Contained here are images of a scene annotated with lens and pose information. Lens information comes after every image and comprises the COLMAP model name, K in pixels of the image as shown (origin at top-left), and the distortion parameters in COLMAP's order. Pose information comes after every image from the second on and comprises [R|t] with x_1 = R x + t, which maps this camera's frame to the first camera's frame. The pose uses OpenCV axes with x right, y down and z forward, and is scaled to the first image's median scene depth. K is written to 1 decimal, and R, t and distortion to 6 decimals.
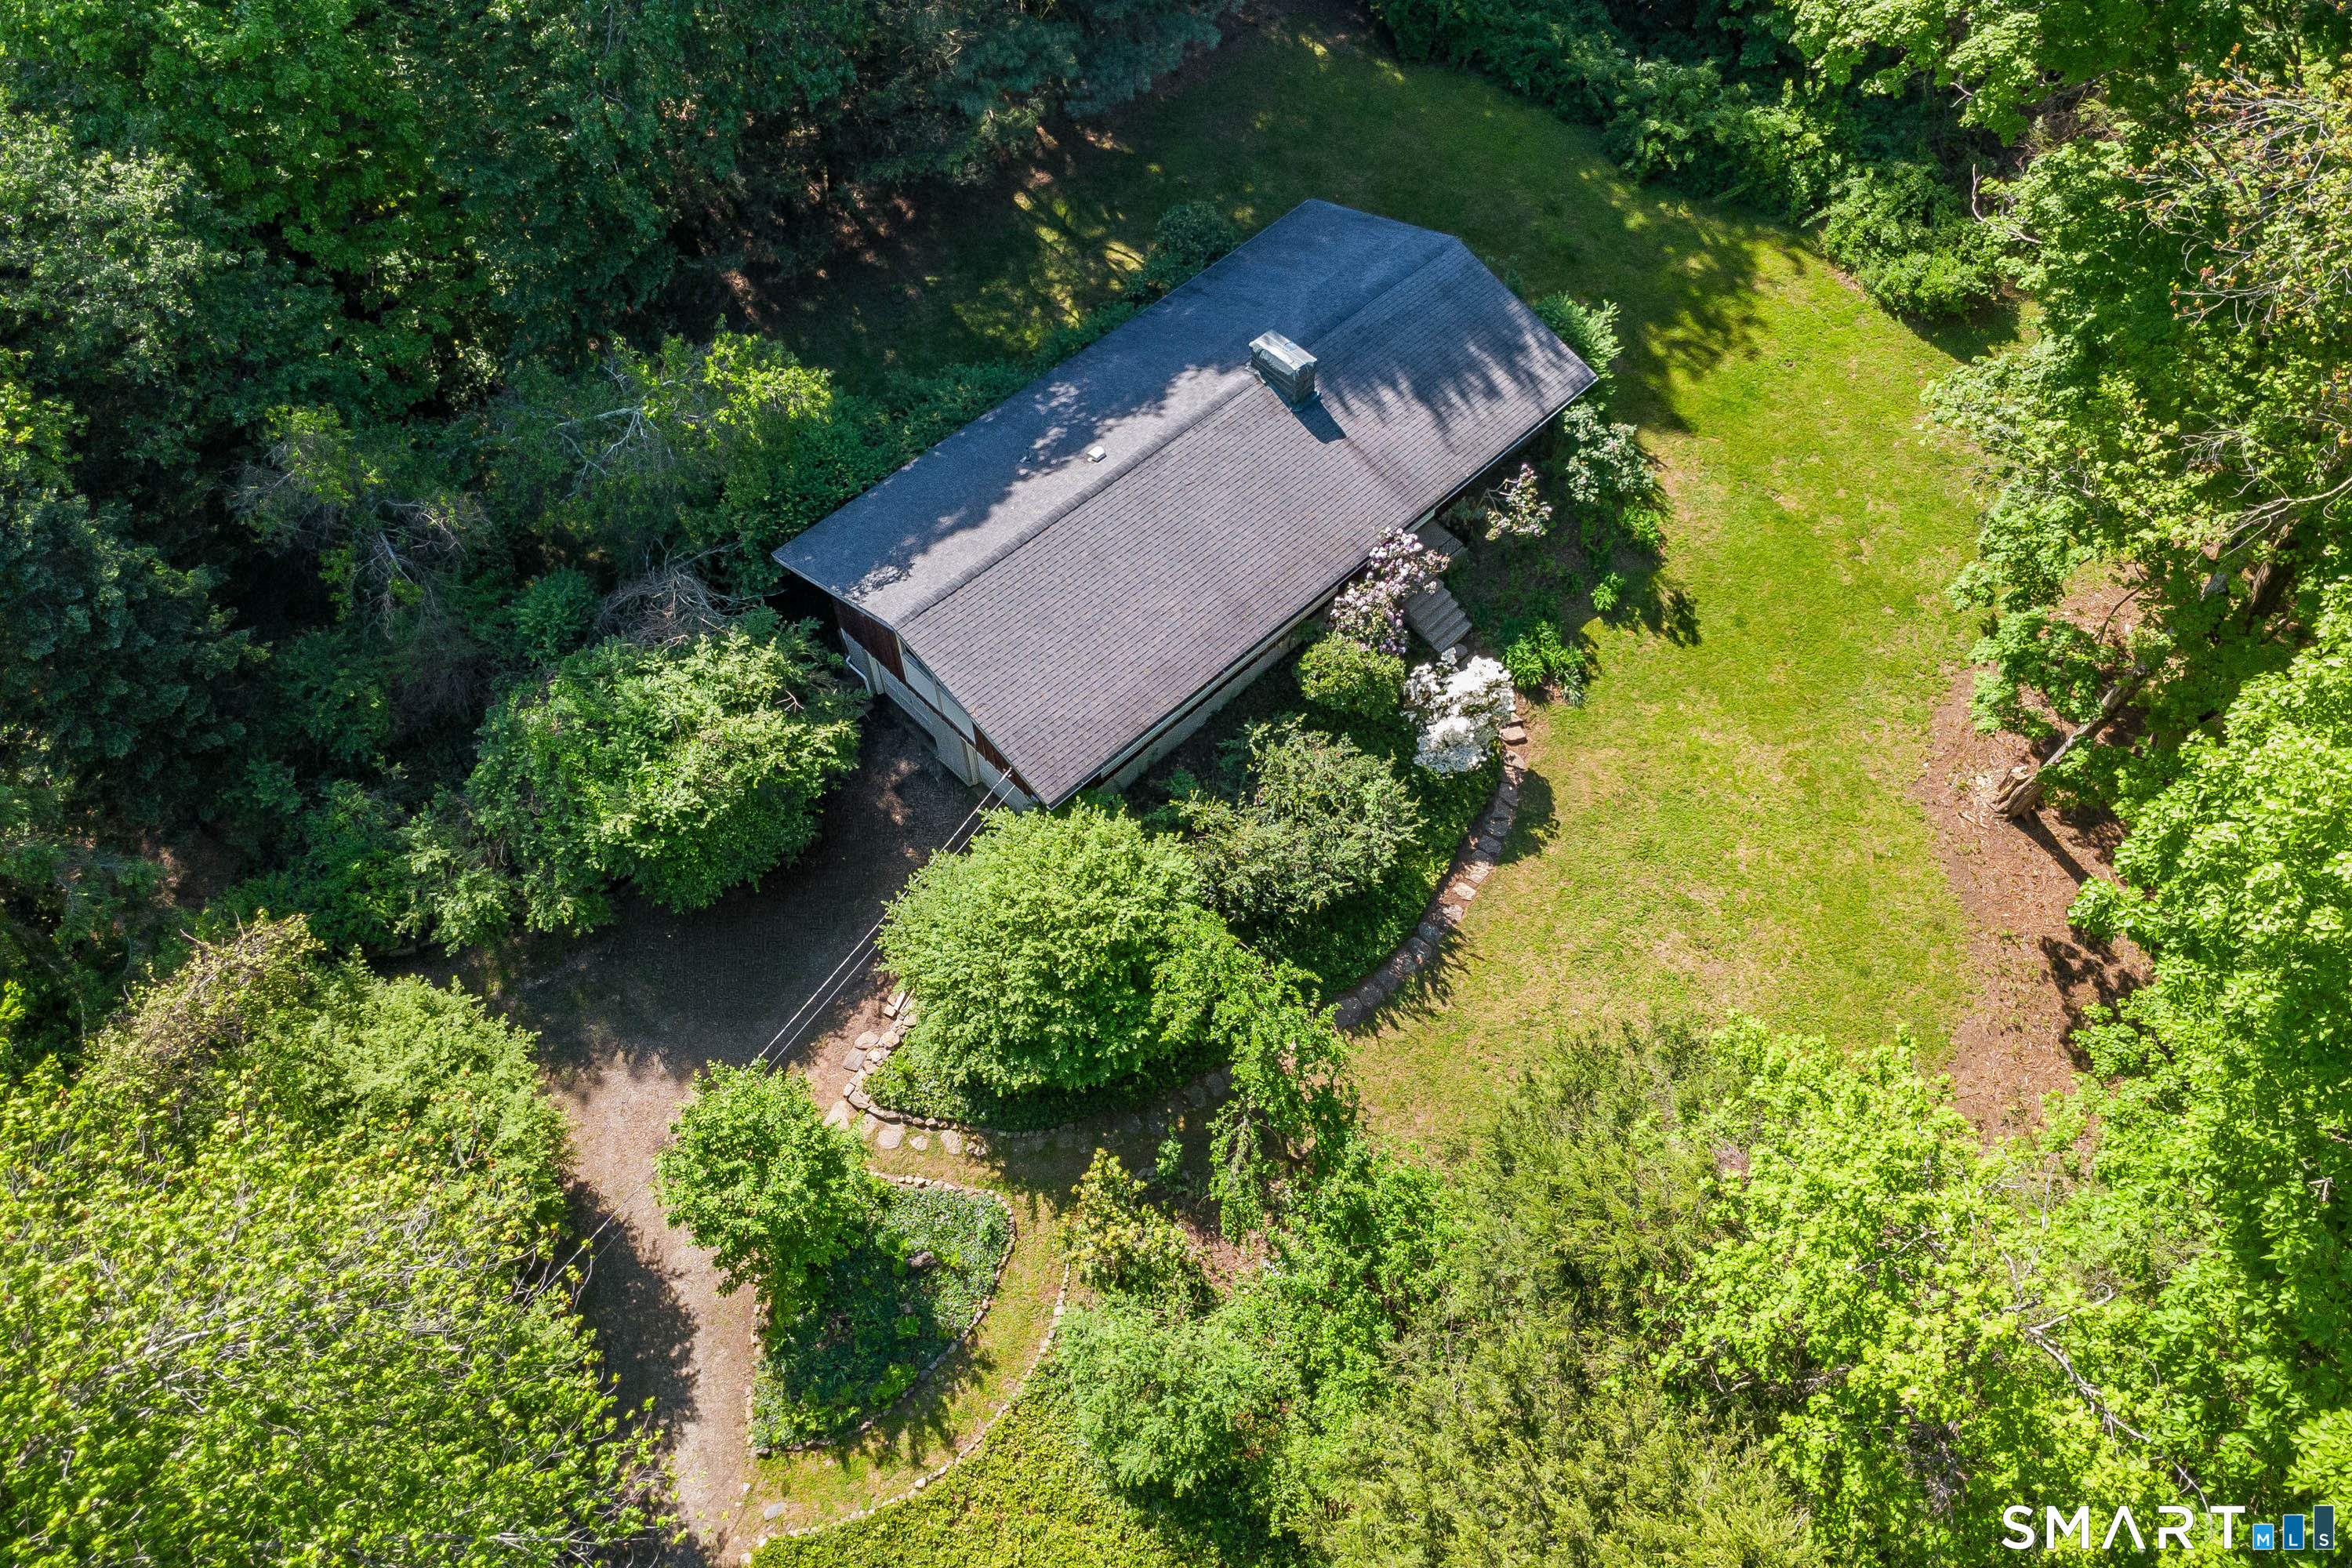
lens RADIAL K [[1630.9, 0, 1168.5], [0, 1630.9, 728.8], [0, 0, 1]] dist [0.009069, 0.003340]
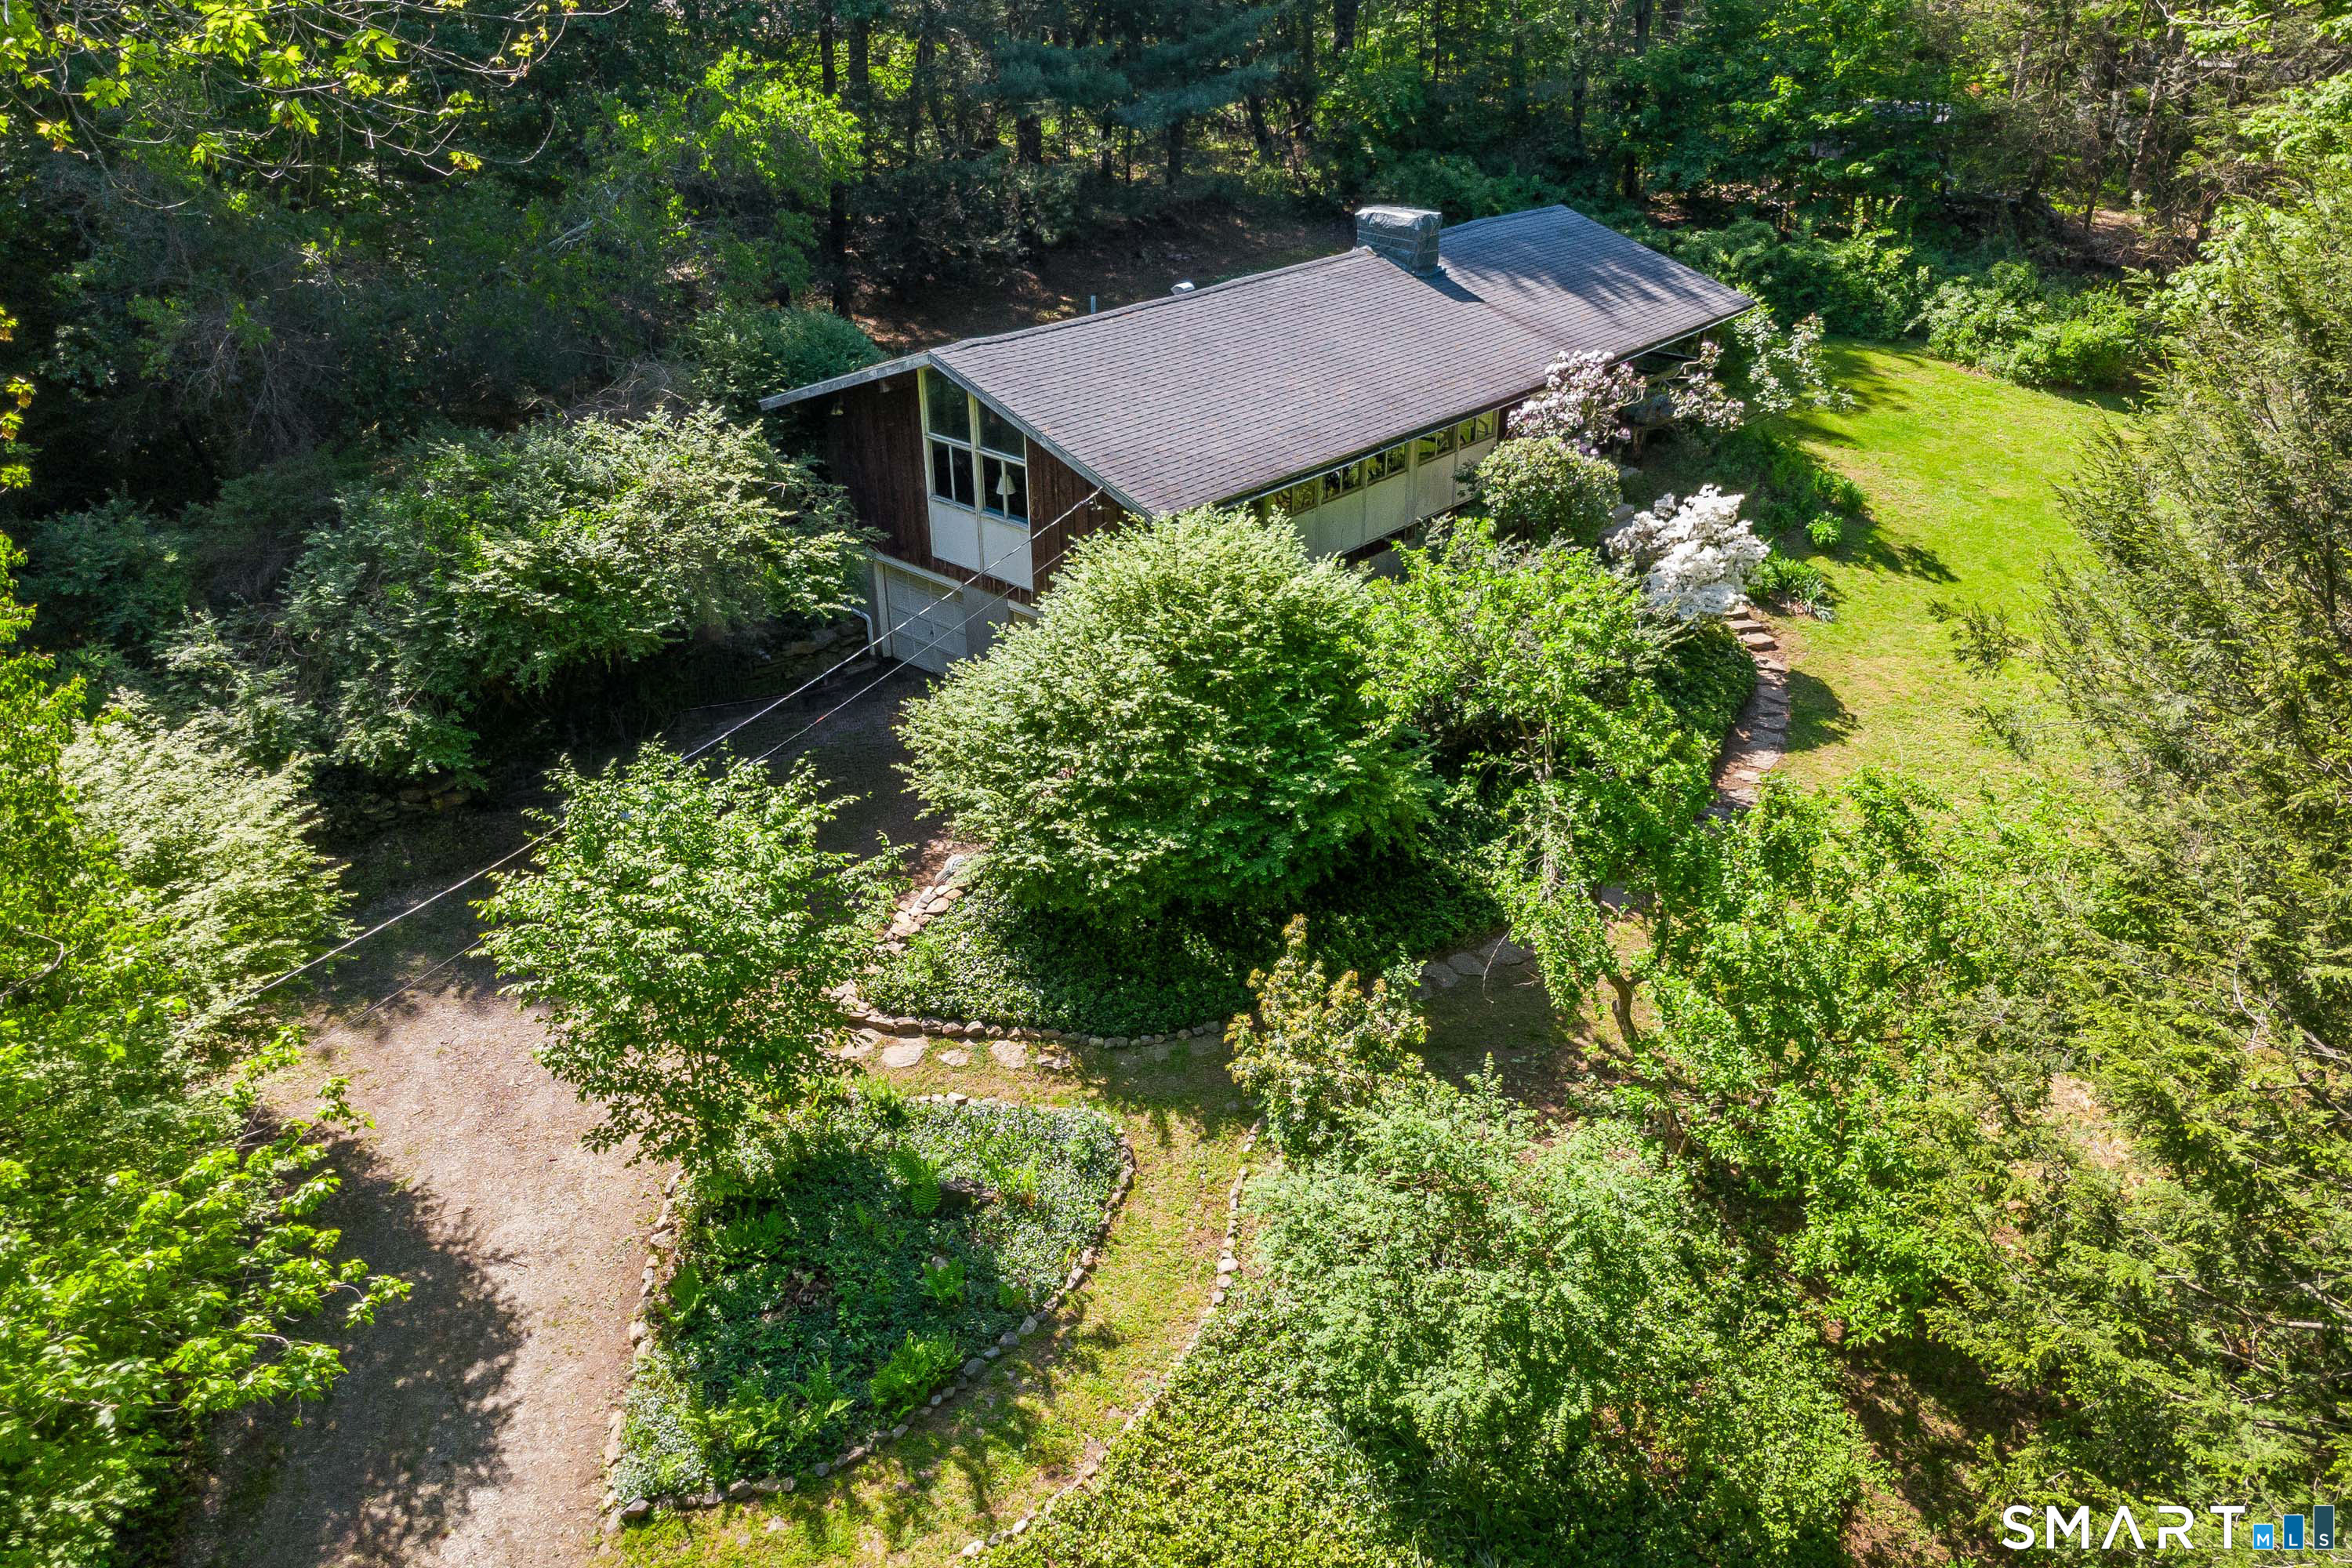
lens RADIAL K [[1630.9, 0, 1168.5], [0, 1630.9, 728.8], [0, 0, 1]] dist [0.009069, 0.003340]
pose [[0.998825, -0.023525, 0.042374, -0.098862], [0.039902, 0.895405, -0.443461, 0.411786], [-0.027510, 0.444631, 0.895291, 0.428075]]
